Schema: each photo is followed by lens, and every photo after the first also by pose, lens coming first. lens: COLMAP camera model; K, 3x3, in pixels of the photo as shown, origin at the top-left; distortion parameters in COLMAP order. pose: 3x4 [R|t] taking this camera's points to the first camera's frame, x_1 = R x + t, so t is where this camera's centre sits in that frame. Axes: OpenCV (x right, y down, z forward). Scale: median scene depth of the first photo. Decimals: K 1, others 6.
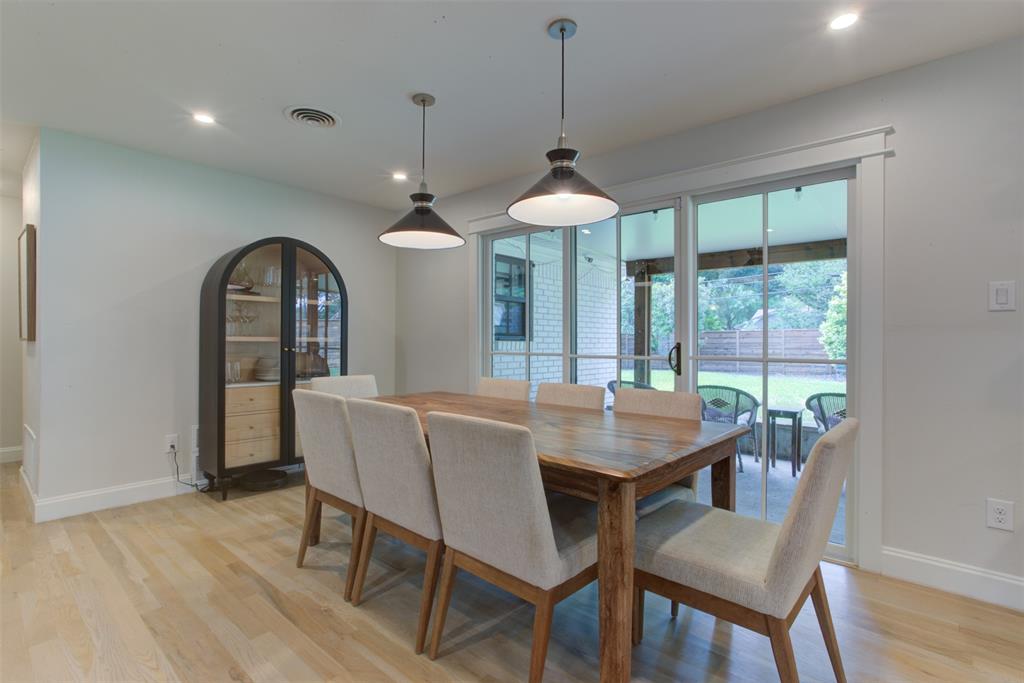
lens RADIAL K [[491.8, 0, 514.9], [0, 491.8, 341.0], [0, 0, 1]] dist [-0.055964, 0.034246]
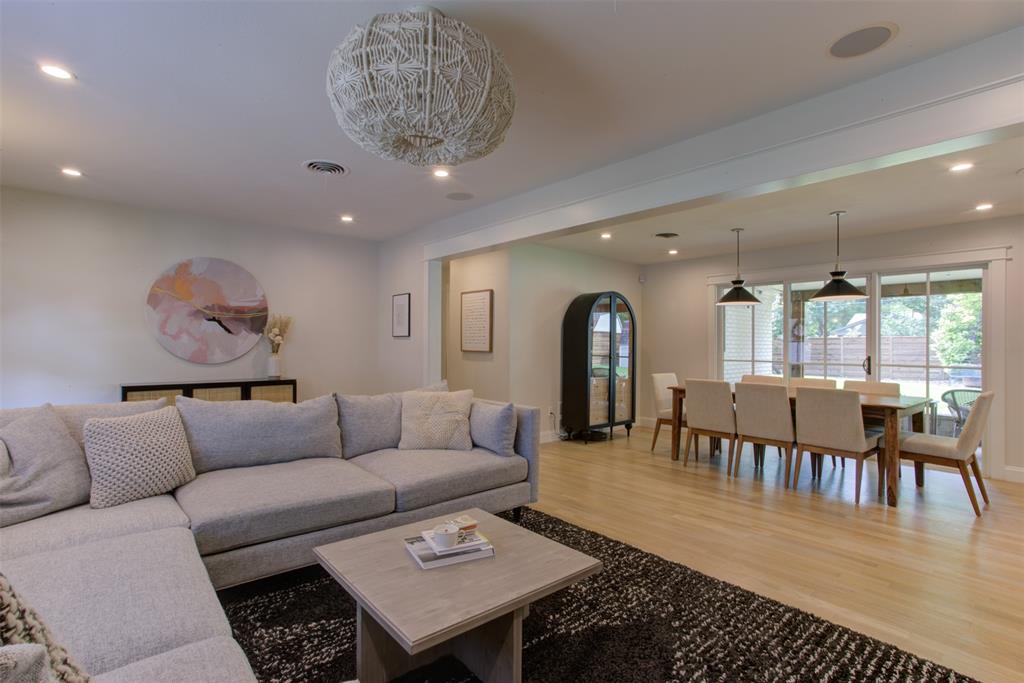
lens RADIAL K [[491.8, 0, 514.9], [0, 491.8, 341.0], [0, 0, 1]] dist [-0.055964, 0.034246]
pose [[0.990320, 0.003322, -0.138761, -0.480441], [-0.004075, 0.999978, -0.005143, -0.026319], [0.138741, 0.005659, 0.990313, -0.623235]]
